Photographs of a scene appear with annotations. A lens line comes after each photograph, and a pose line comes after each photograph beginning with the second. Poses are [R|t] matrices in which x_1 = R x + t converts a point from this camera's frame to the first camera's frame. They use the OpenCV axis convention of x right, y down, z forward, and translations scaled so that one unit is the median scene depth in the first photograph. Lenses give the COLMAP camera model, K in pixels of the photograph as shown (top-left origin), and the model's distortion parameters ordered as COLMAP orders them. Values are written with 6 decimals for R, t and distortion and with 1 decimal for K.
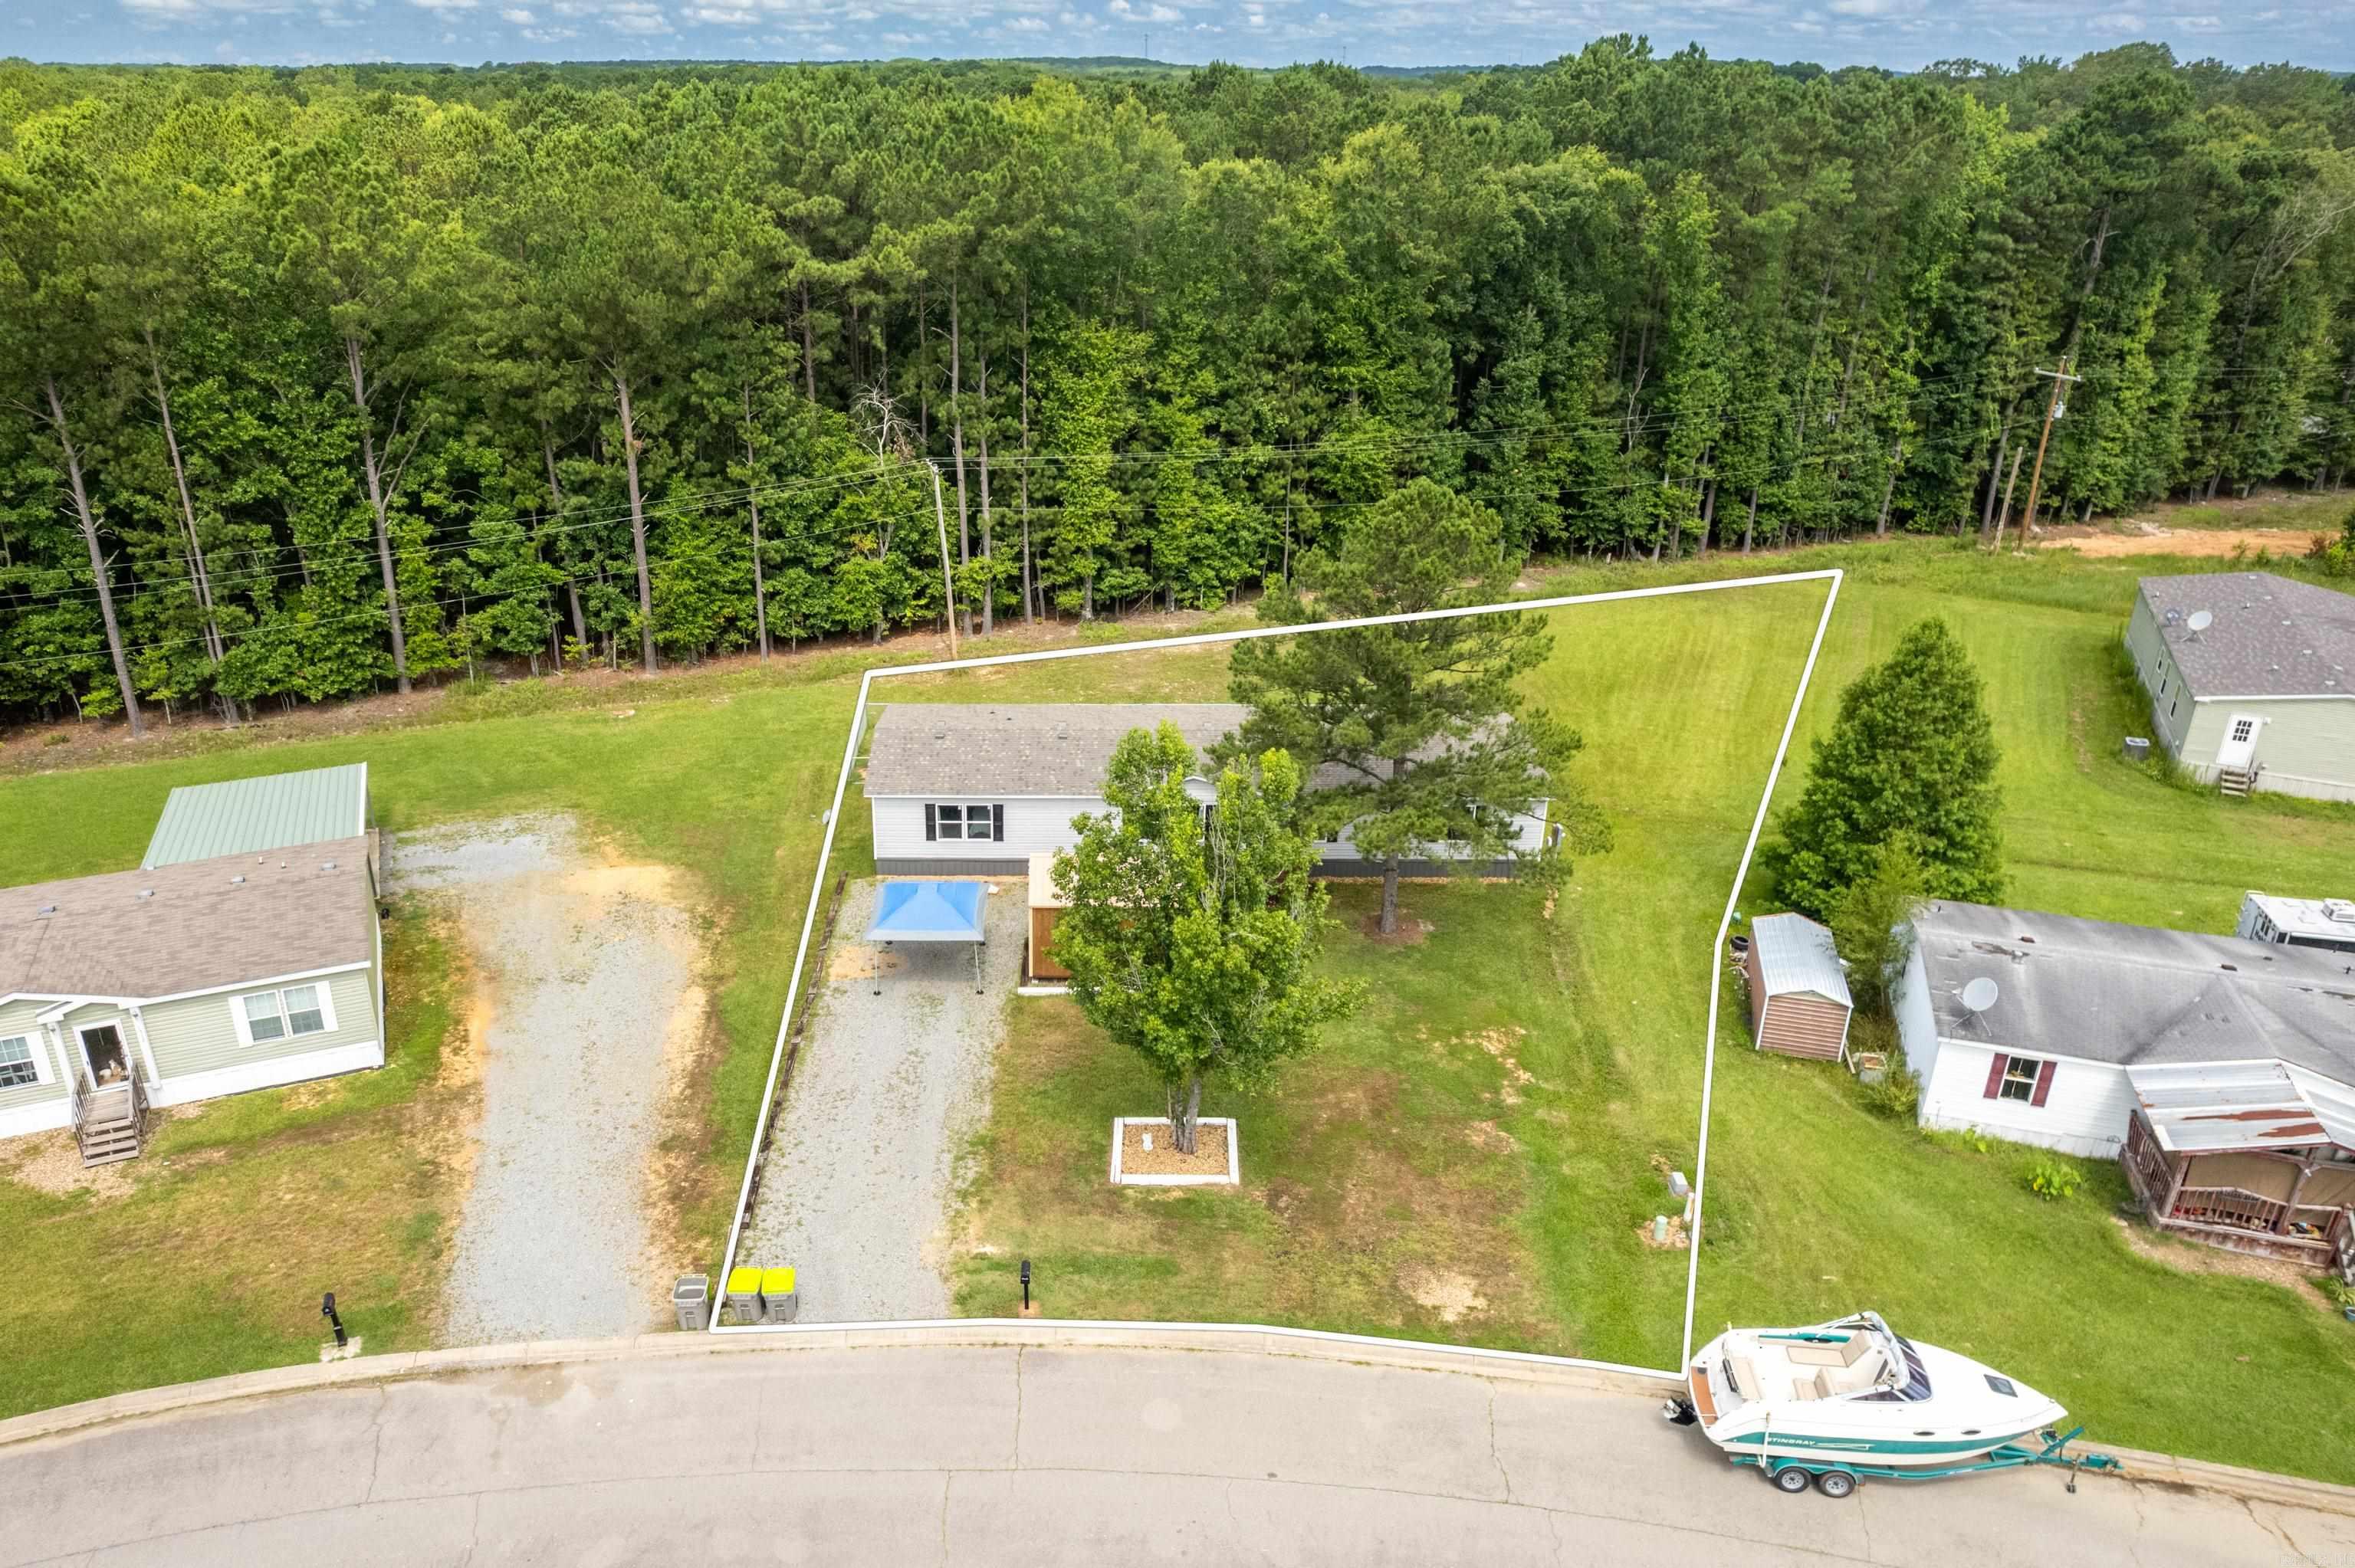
lens RADIAL K [[1633.8, 0, 1097.0], [0, 1633.8, 779.9], [0, 0, 1]] dist [-0.062348, 0.070926]
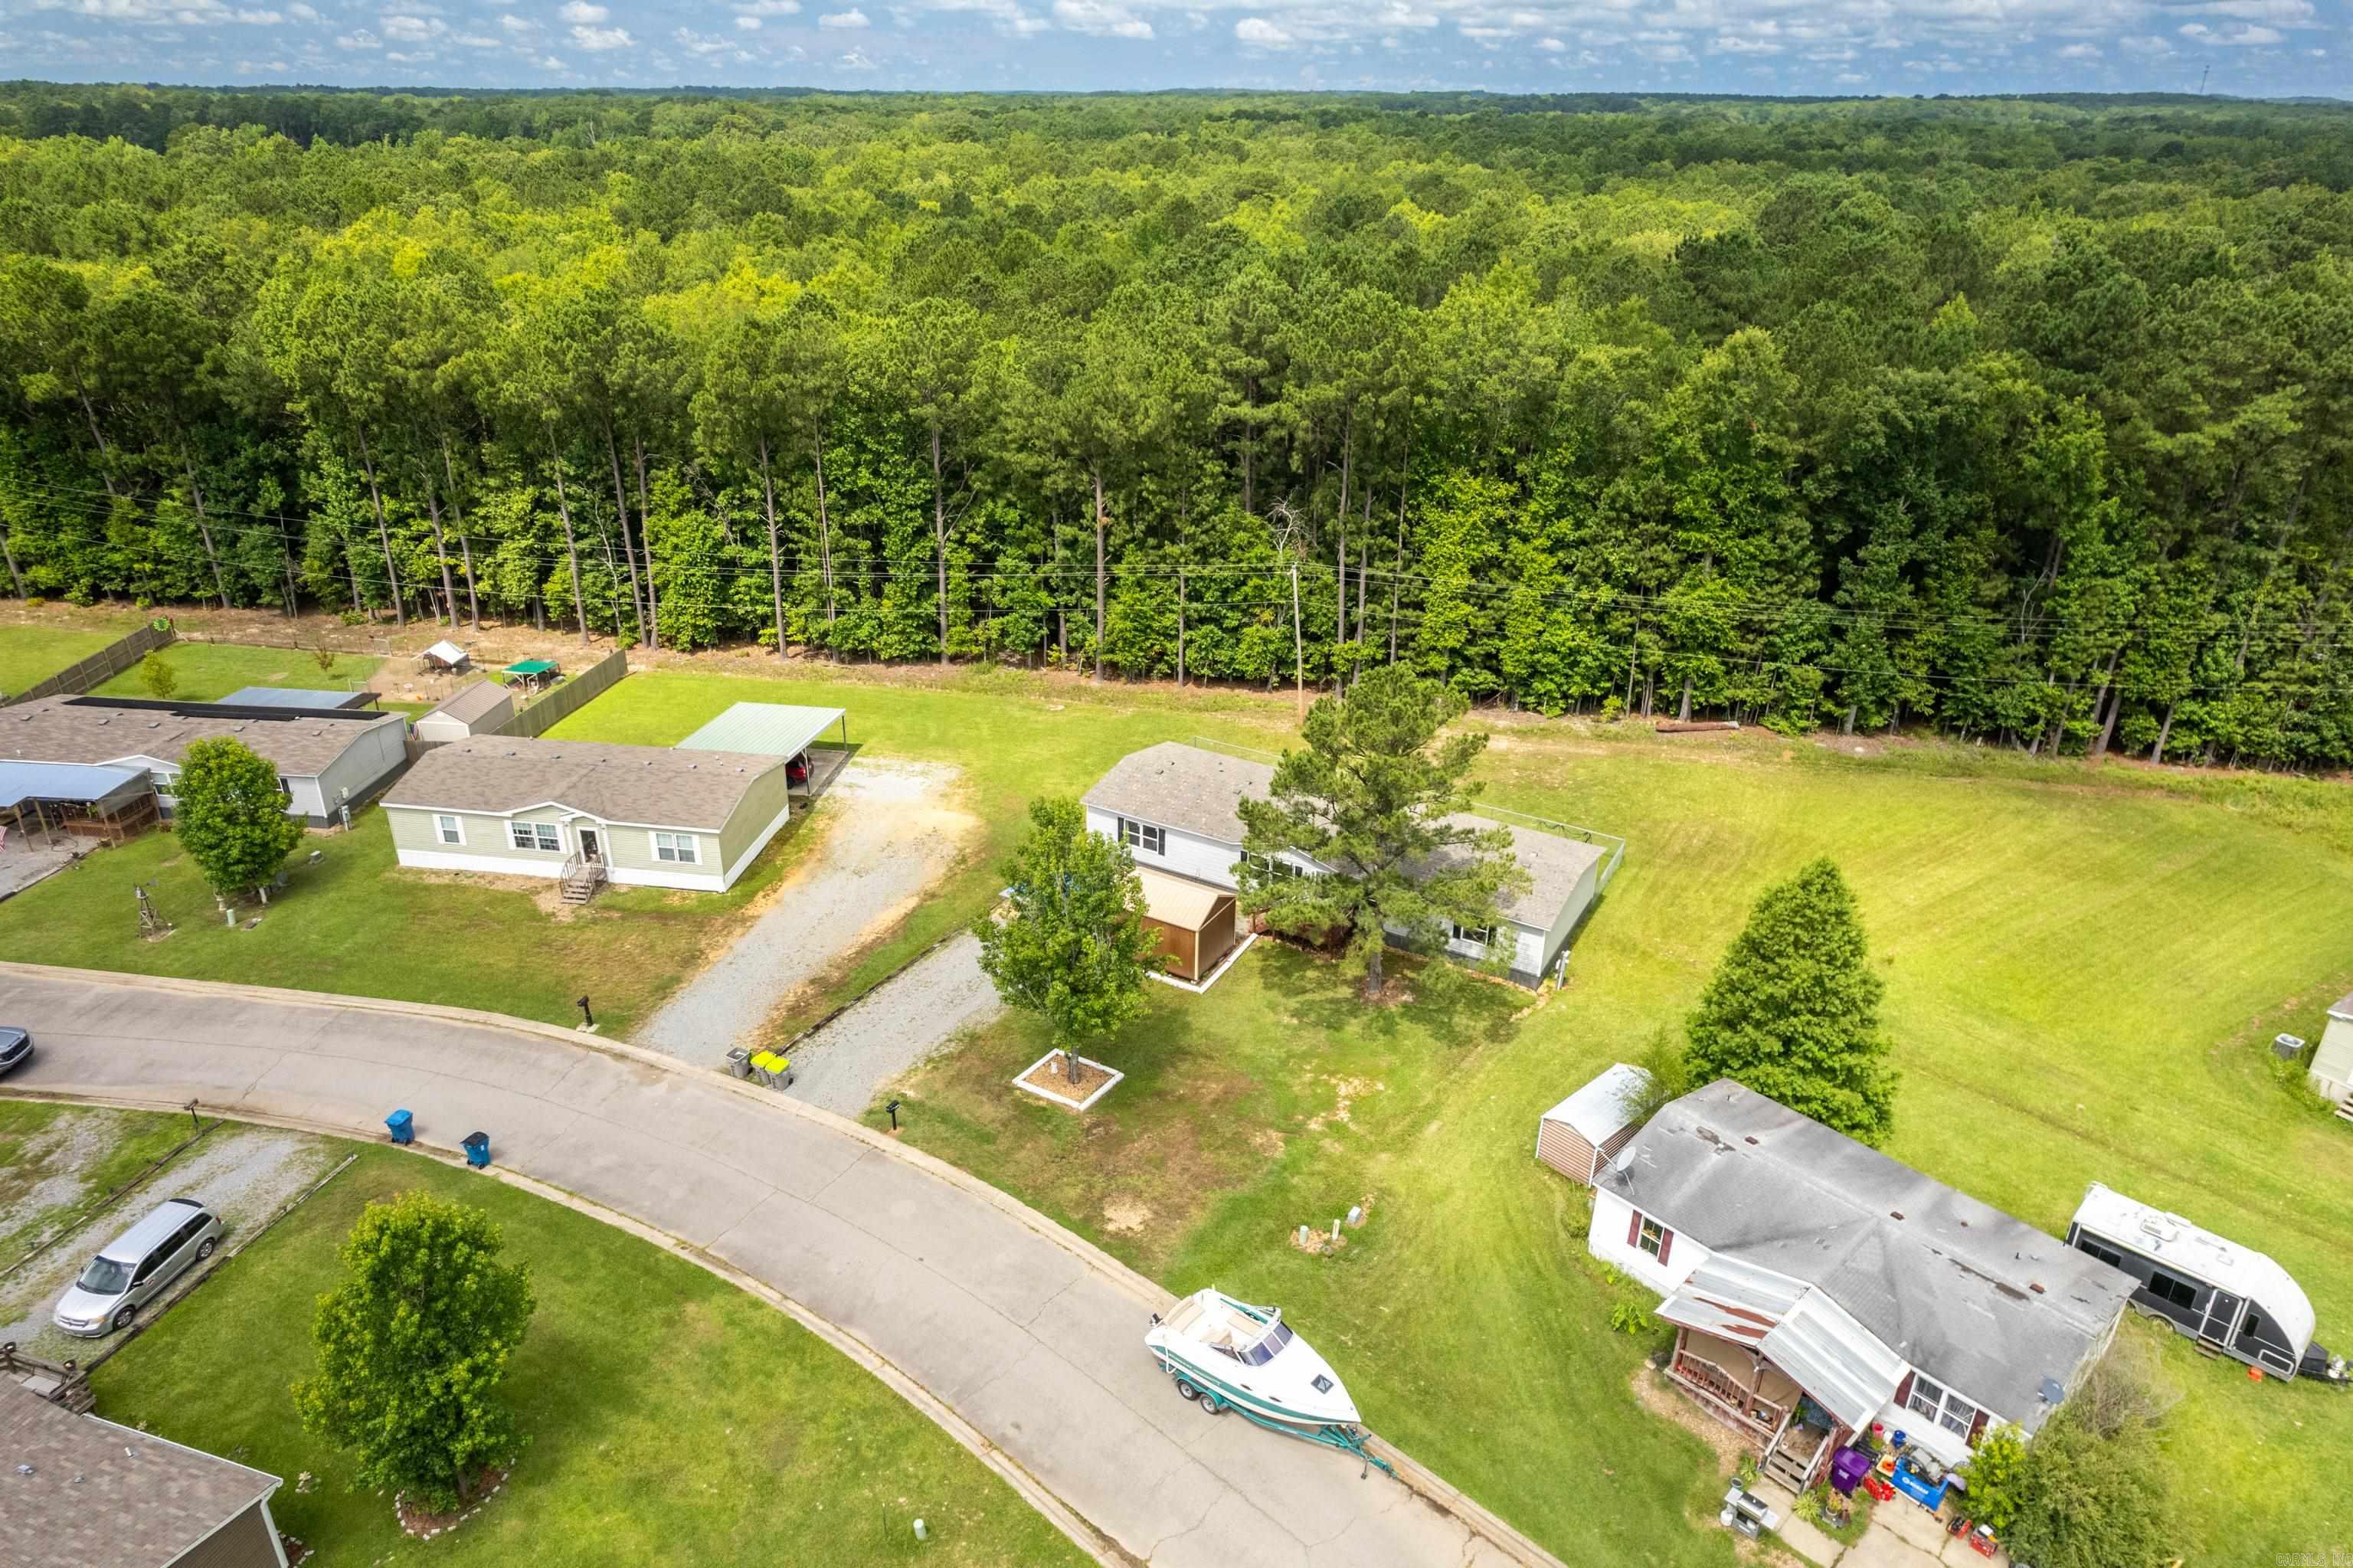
lens RADIAL K [[1497.4, 0, 1176.5], [0, 1497.4, 784.0], [0, 0, 1]] dist [-0.055963, 0.054173]
pose [[0.862730, 0.218846, -0.455855, 0.396291], [-0.210817, 0.975078, 0.069133, -0.085802], [0.459623, 0.036459, 0.887365, -0.100945]]
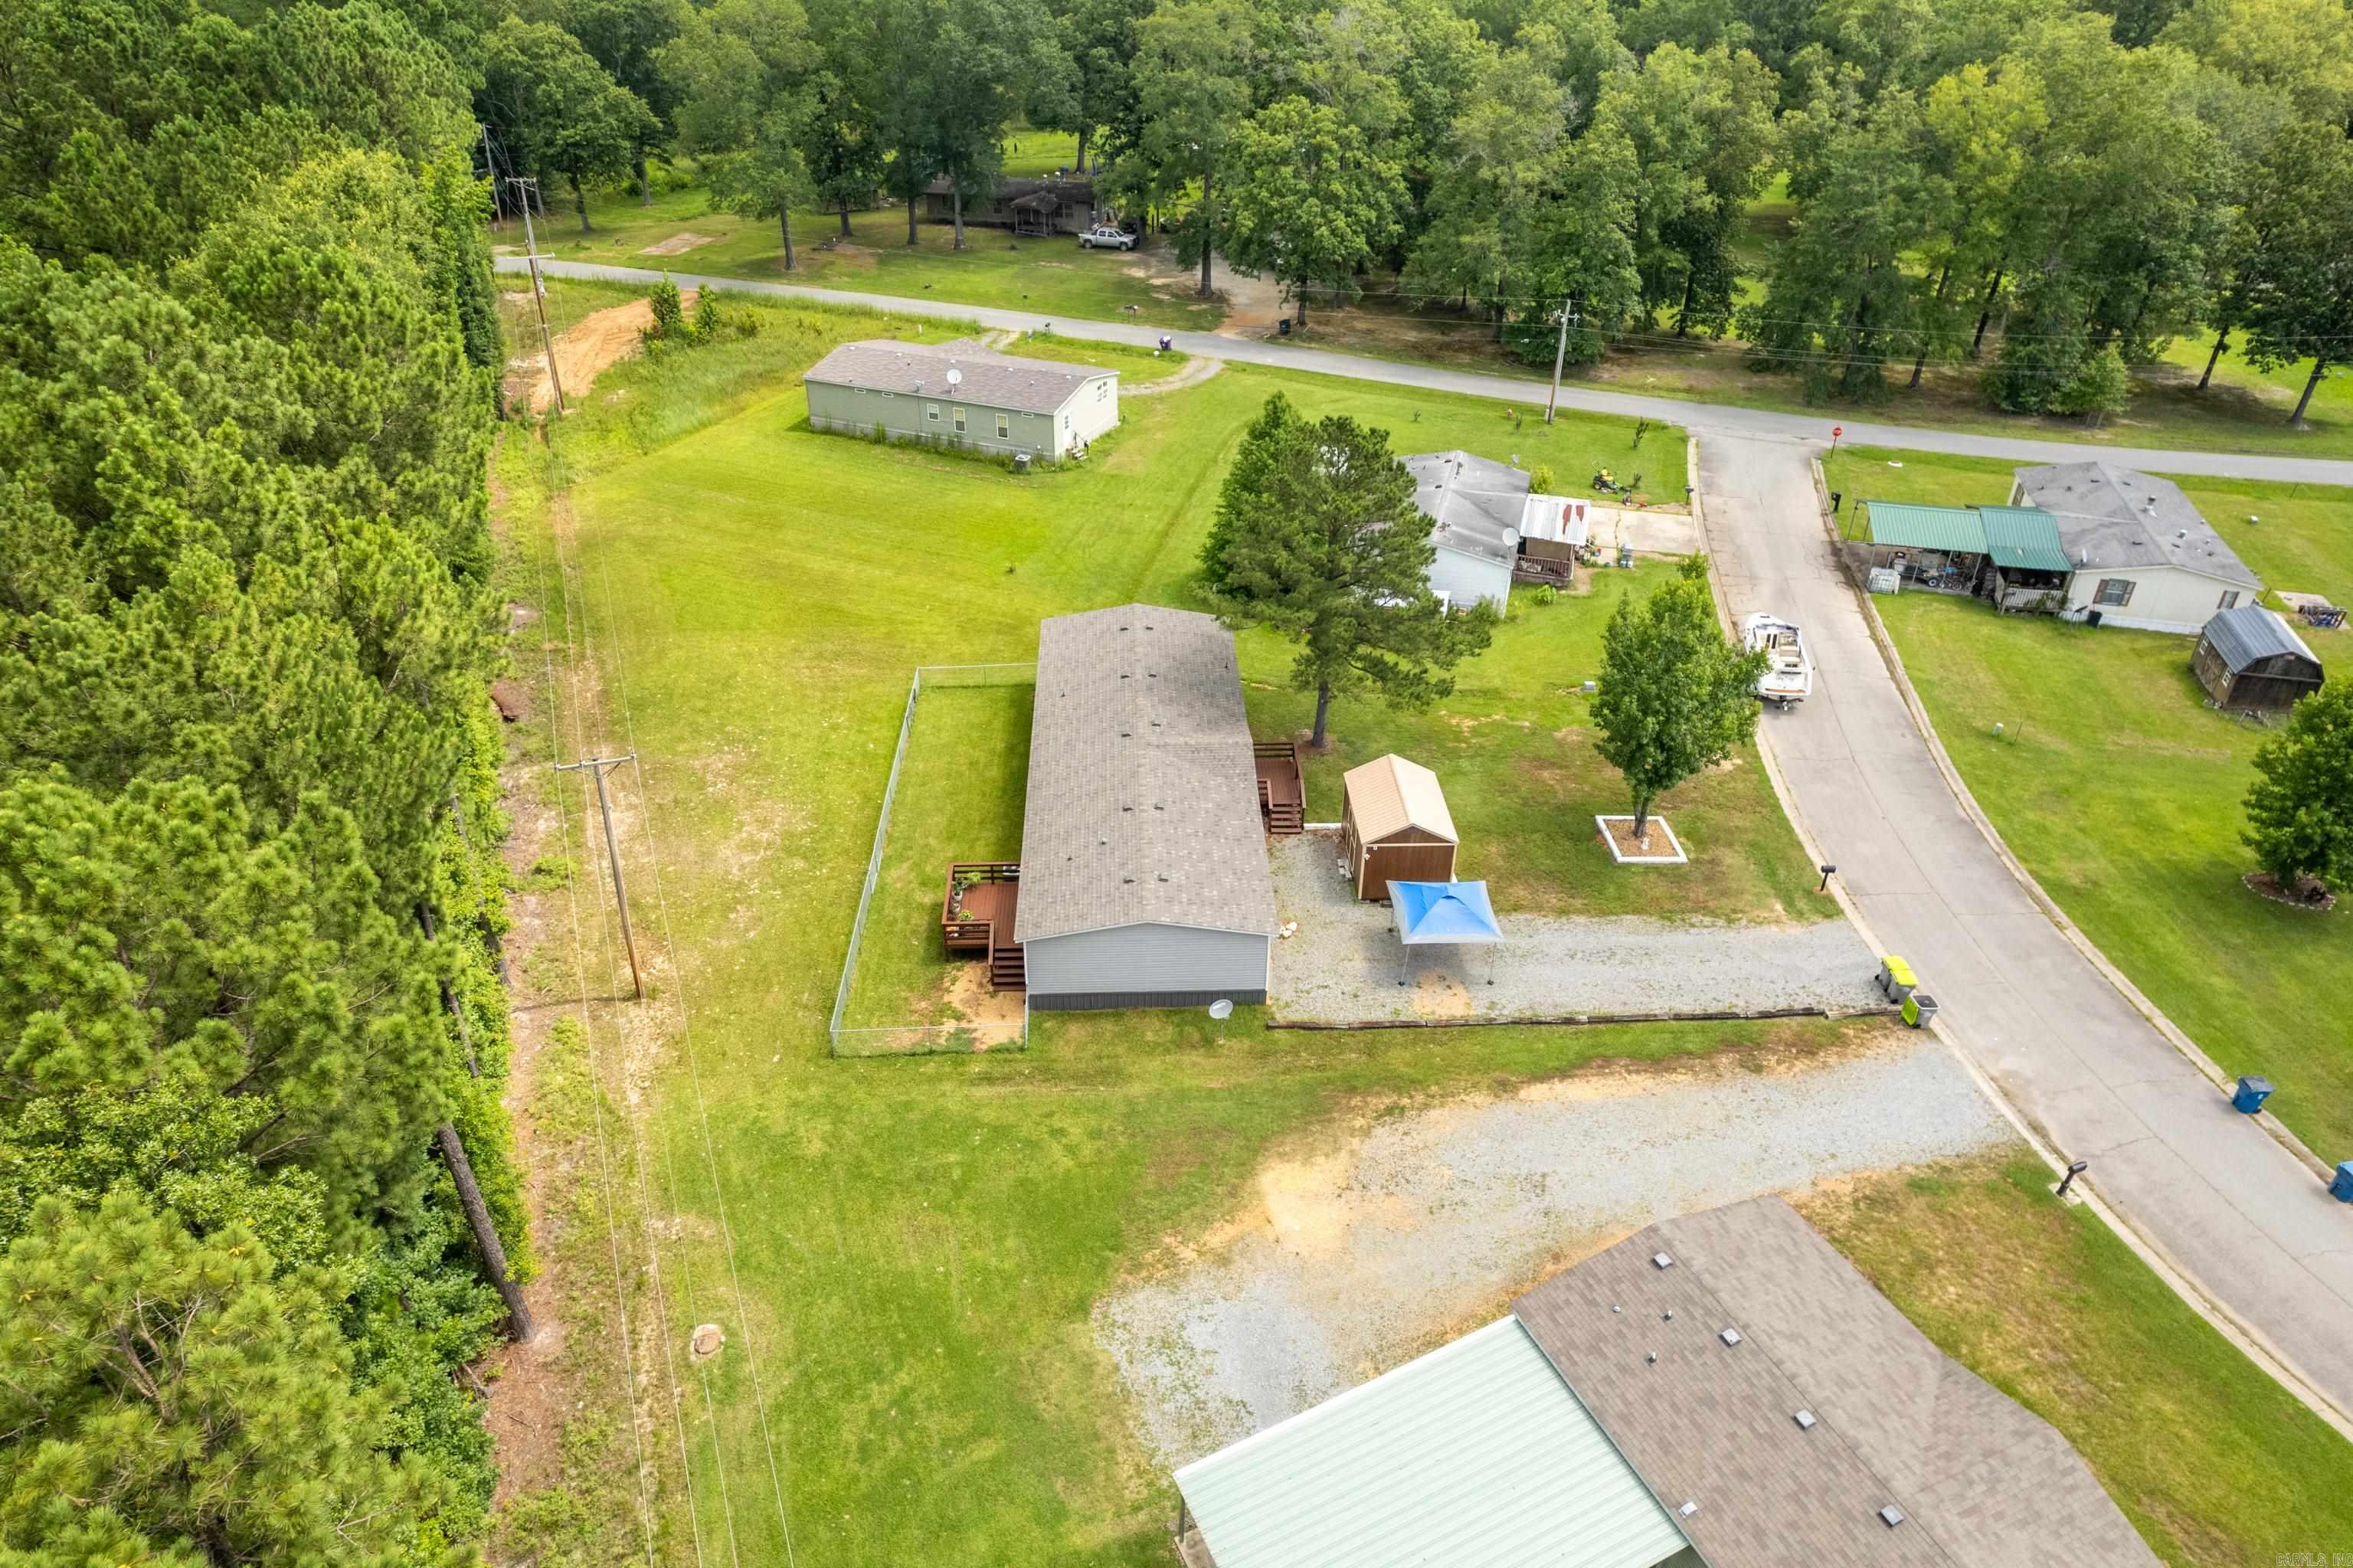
lens RADIAL K [[1497.4, 0, 1176.5], [0, 1497.4, 784.0], [0, 0, 1]] dist [-0.055963, 0.054173]
pose [[-0.039757, -0.535823, 0.843394, -0.622612], [0.394124, 0.767218, 0.506006, -0.396203], [-0.918197, 0.352519, 0.180678, 0.643461]]
